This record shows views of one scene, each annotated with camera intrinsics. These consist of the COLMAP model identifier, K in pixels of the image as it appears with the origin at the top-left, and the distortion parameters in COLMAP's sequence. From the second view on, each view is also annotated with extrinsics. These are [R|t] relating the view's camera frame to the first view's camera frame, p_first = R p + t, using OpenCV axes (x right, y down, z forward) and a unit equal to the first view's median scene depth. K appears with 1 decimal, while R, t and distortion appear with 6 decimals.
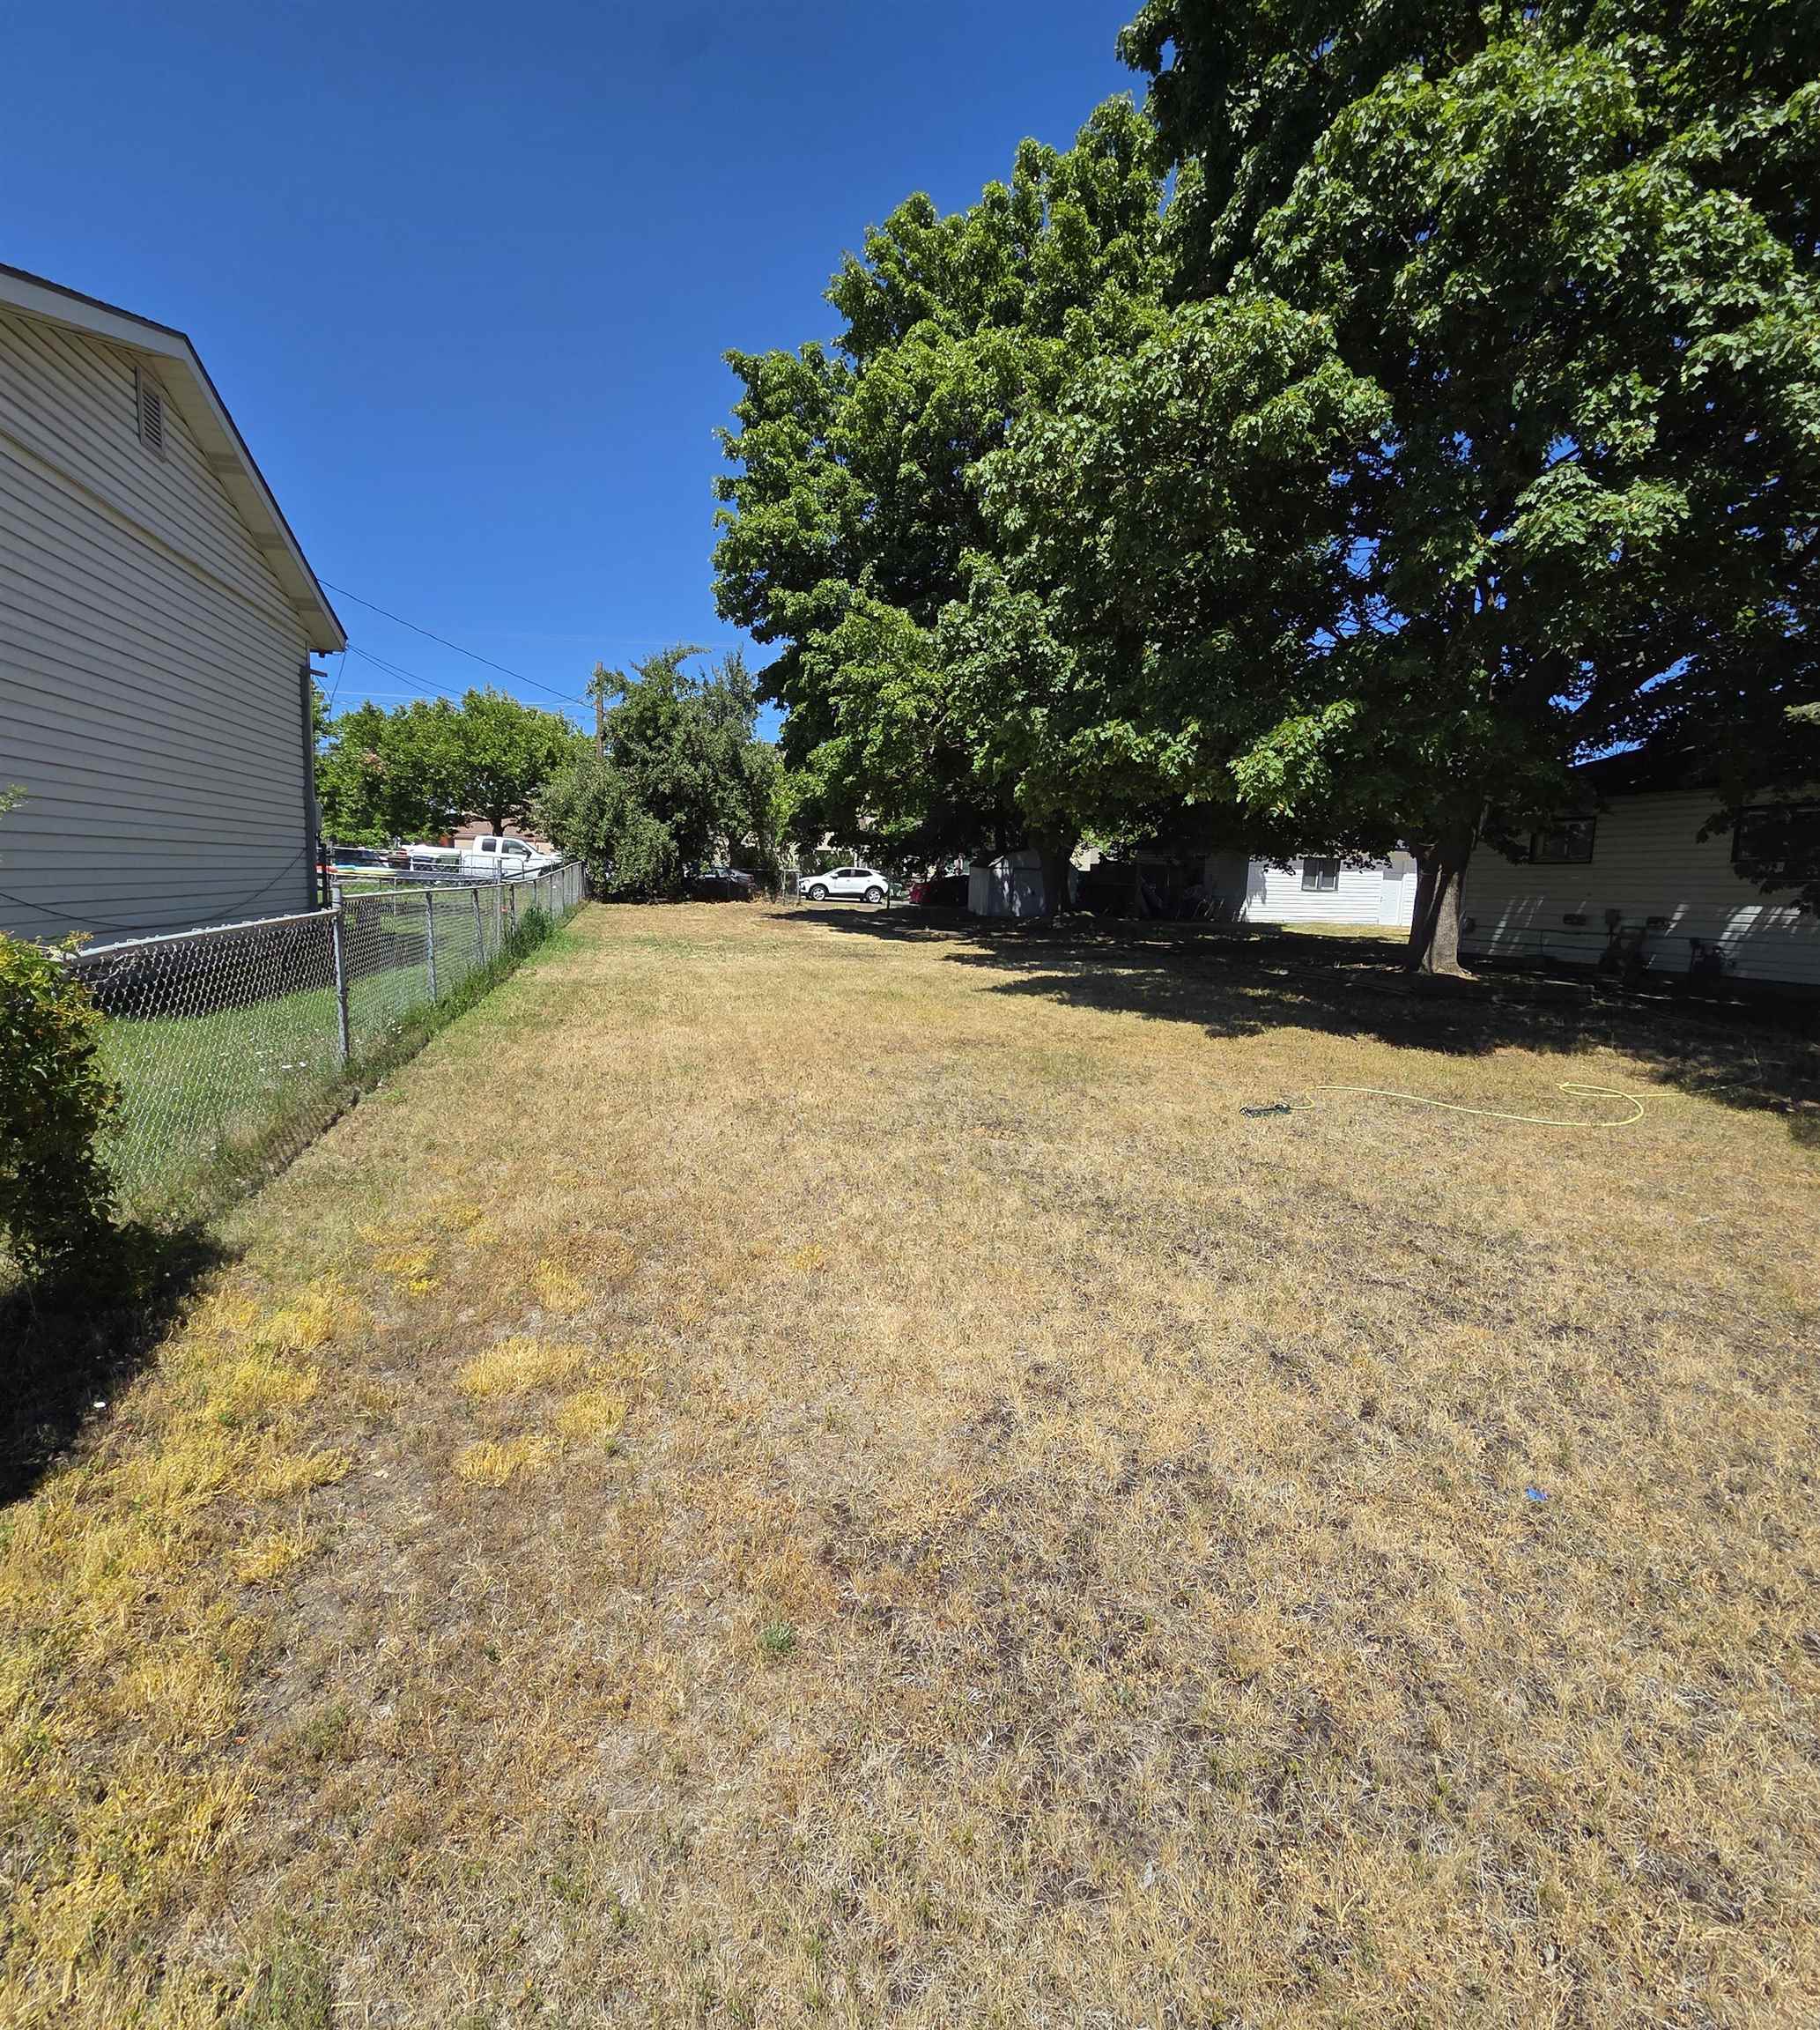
lens RADIAL K [[990.1, 0, 908.6], [0, 990.1, 997.5], [0, 0, 1]] dist [0.007960, -0.004868]
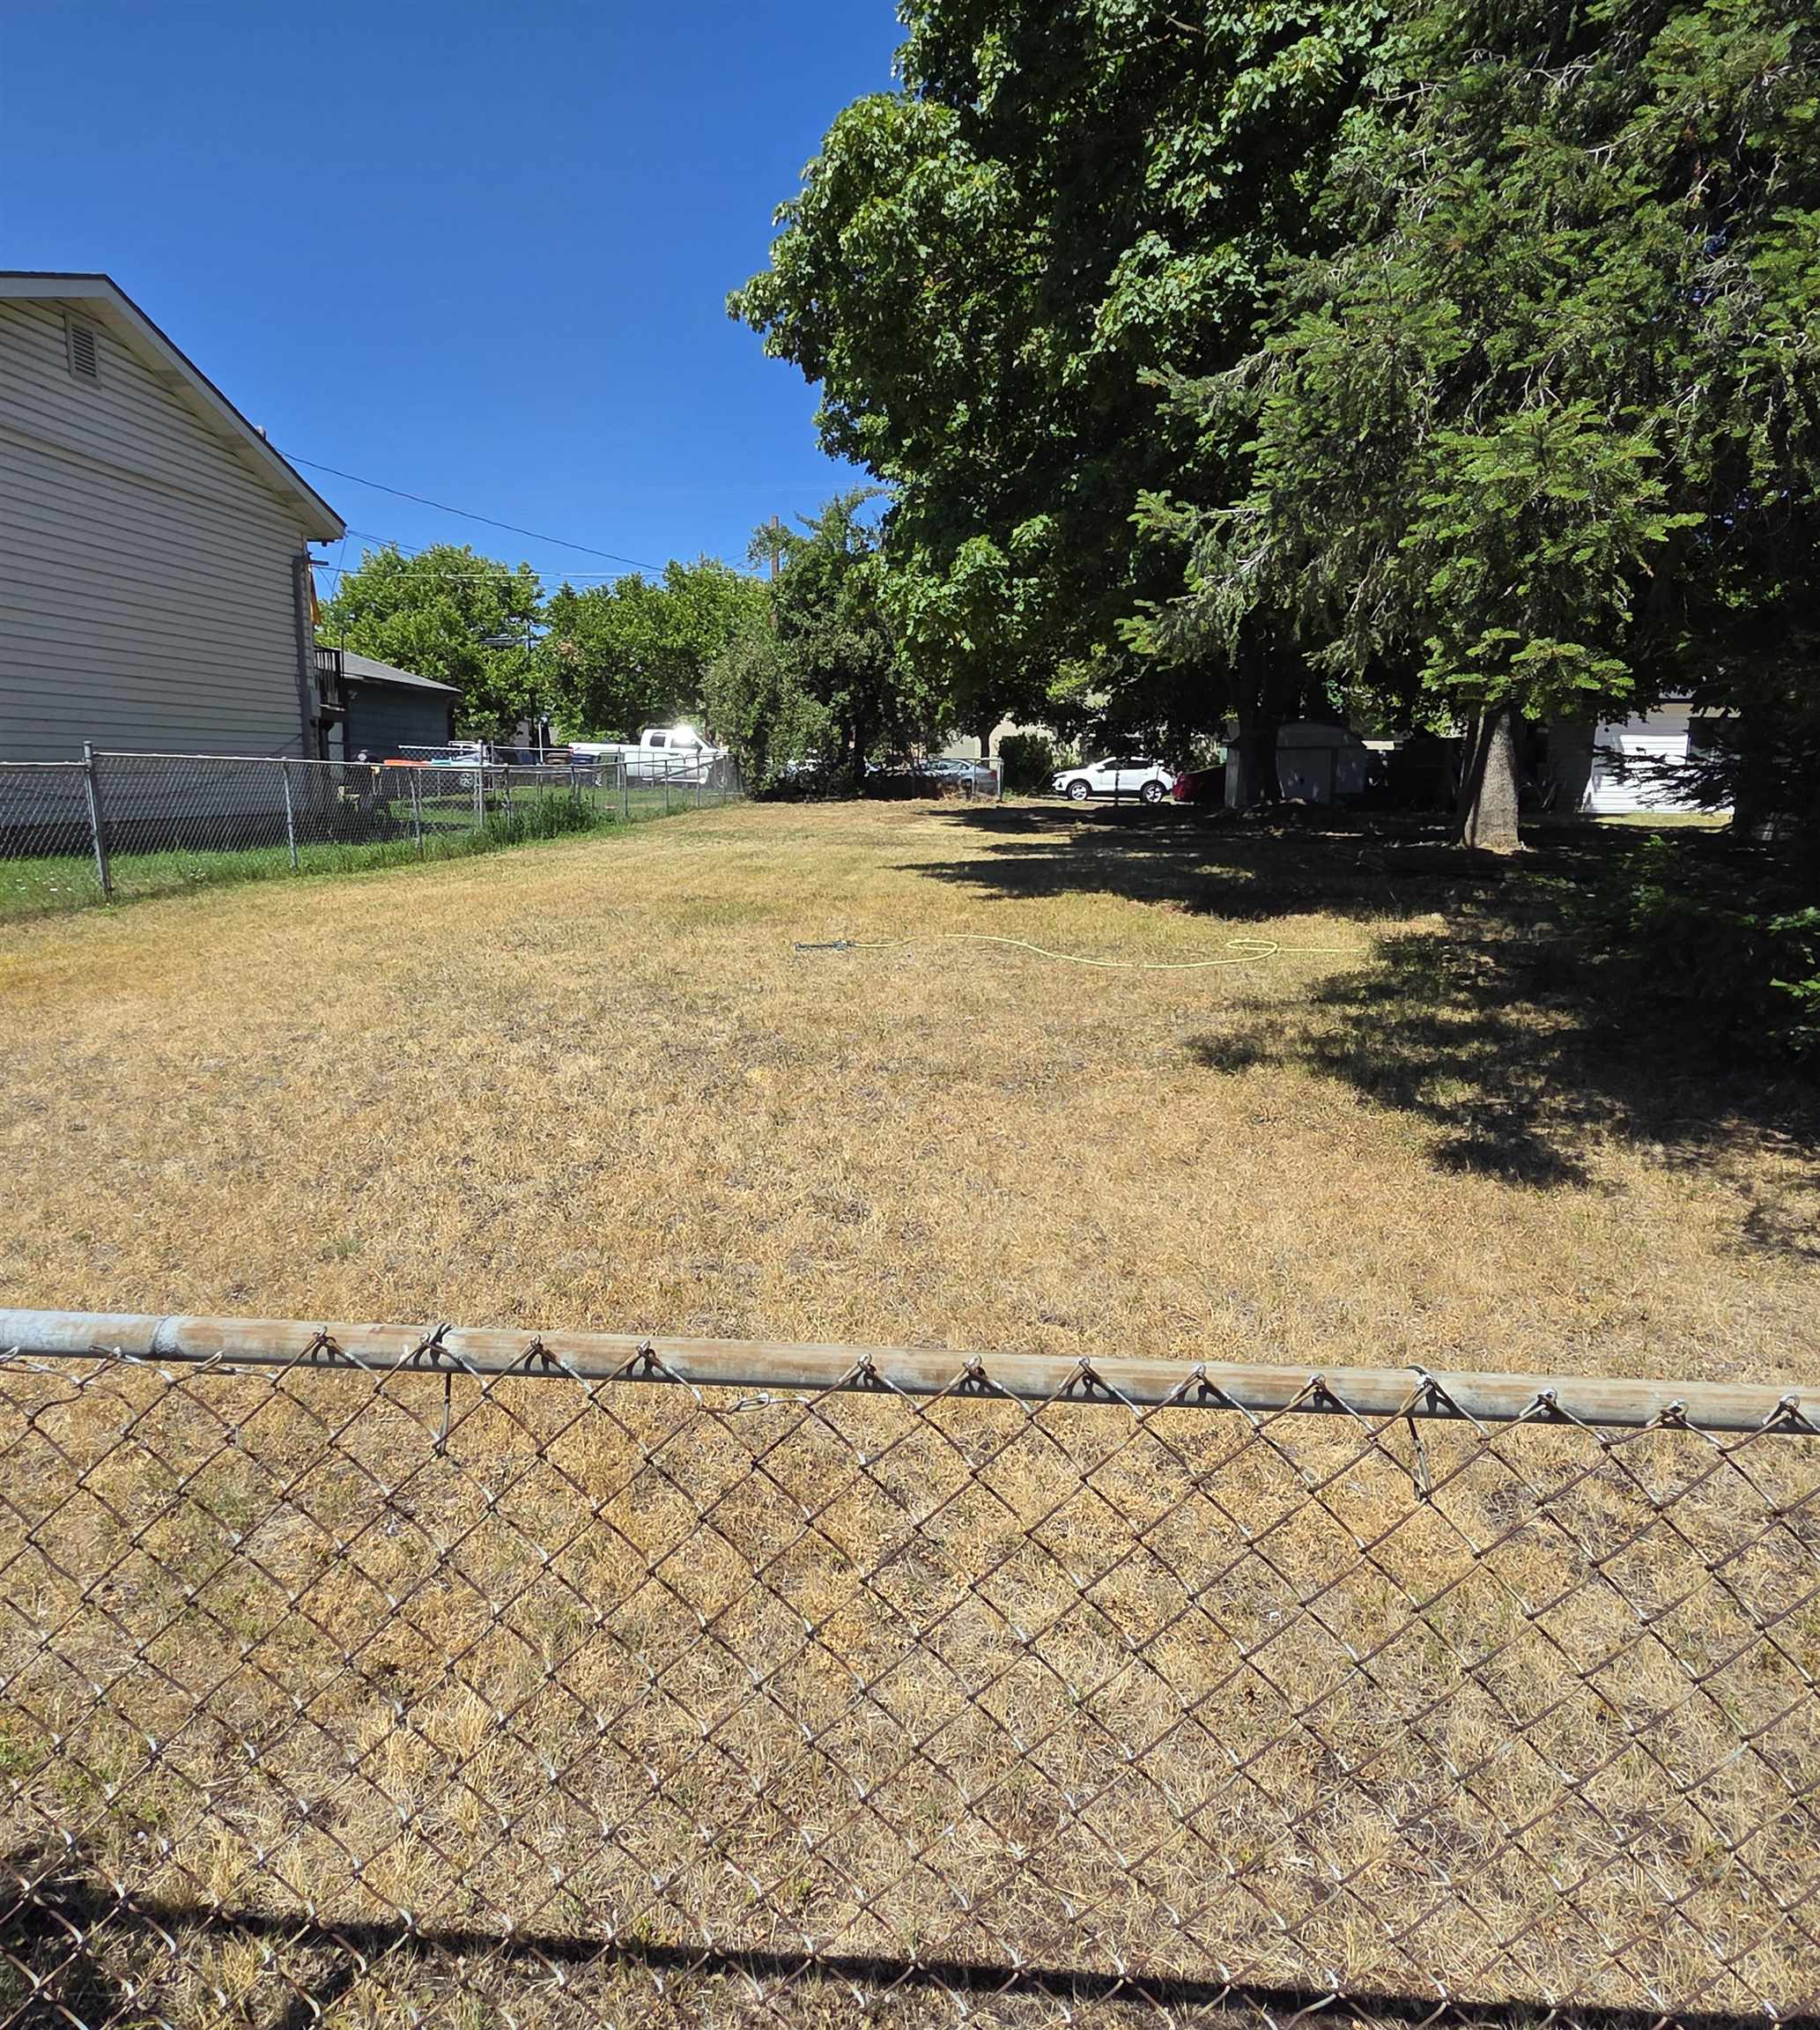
lens RADIAL K [[1336.2, 0, 913.5], [0, 1336.2, 992.2], [0, 0, 1]] dist [0.002221, 0.003693]
pose [[0.945865, 0.028284, -0.323326, 0.585181], [-0.017510, 0.999192, 0.036182, 0.072930], [0.324088, -0.028562, 0.945596, -0.155643]]
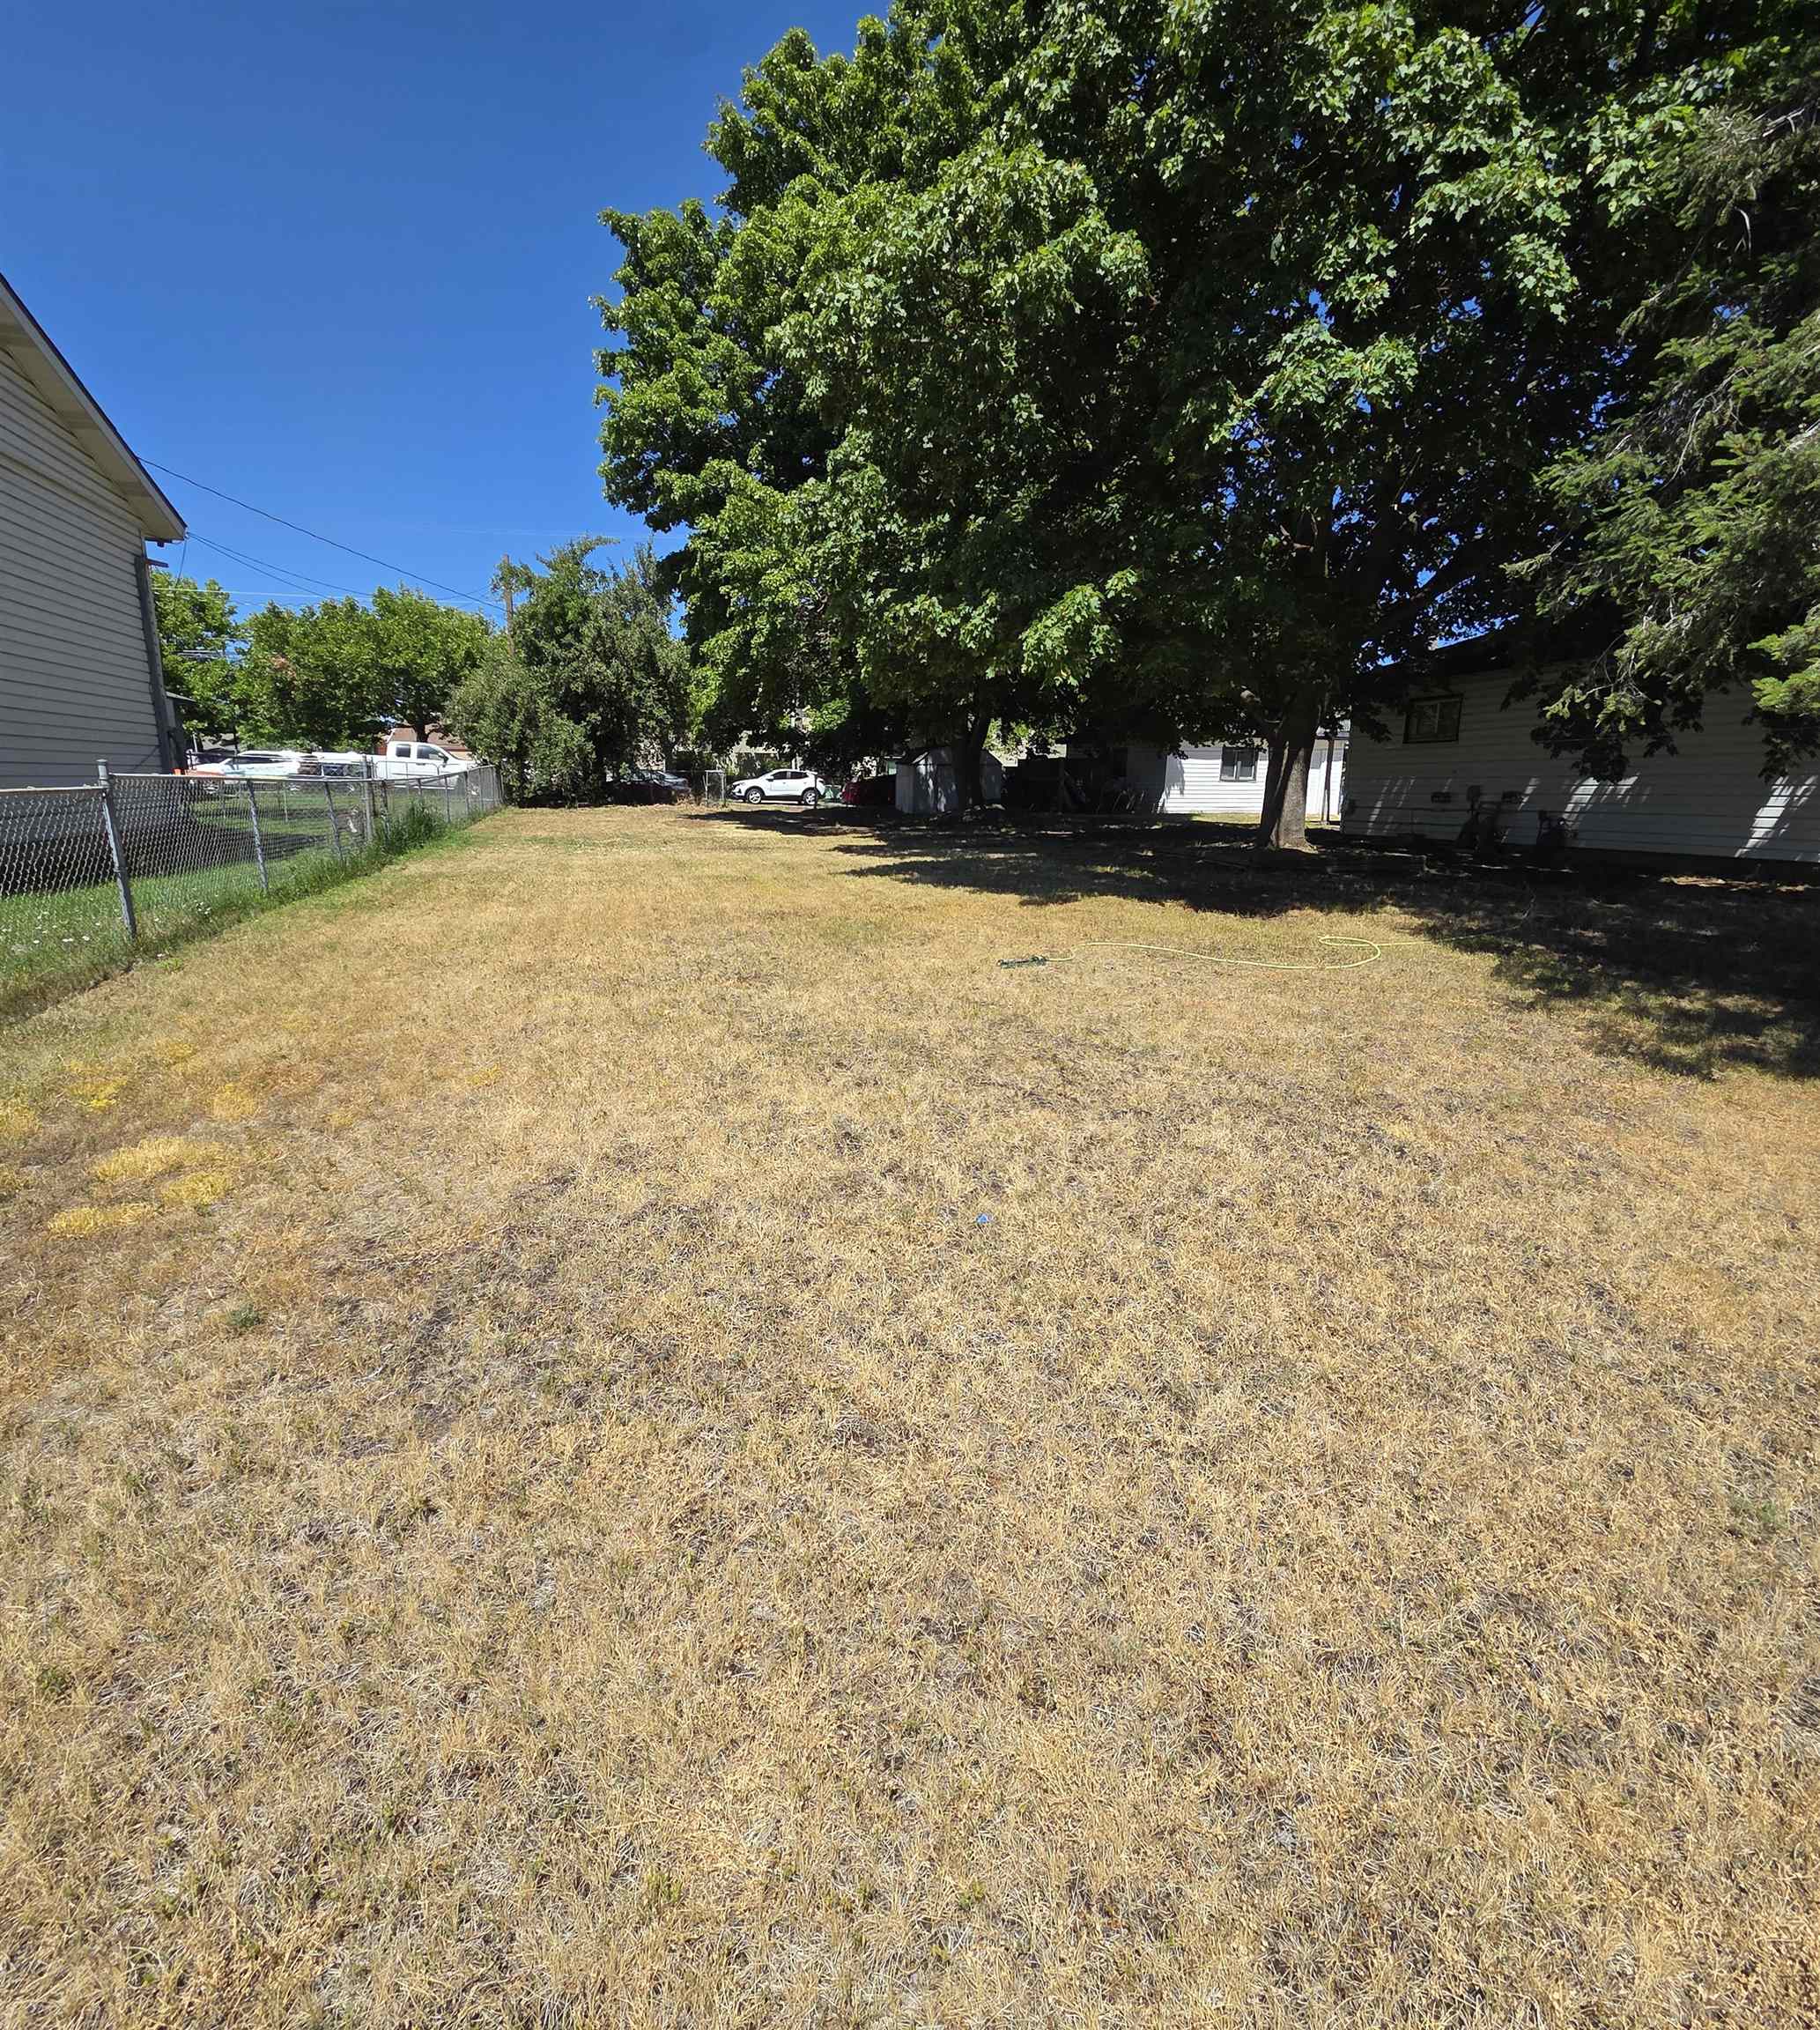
lens RADIAL K [[990.1, 0, 908.6], [0, 990.1, 997.5], [0, 0, 1]] dist [0.007960, -0.004868]
pose [[0.999274, -0.025941, 0.027914, 0.137538], [0.023263, 0.995457, 0.092329, 0.033061], [-0.030182, -0.091612, 0.995337, -0.042692]]
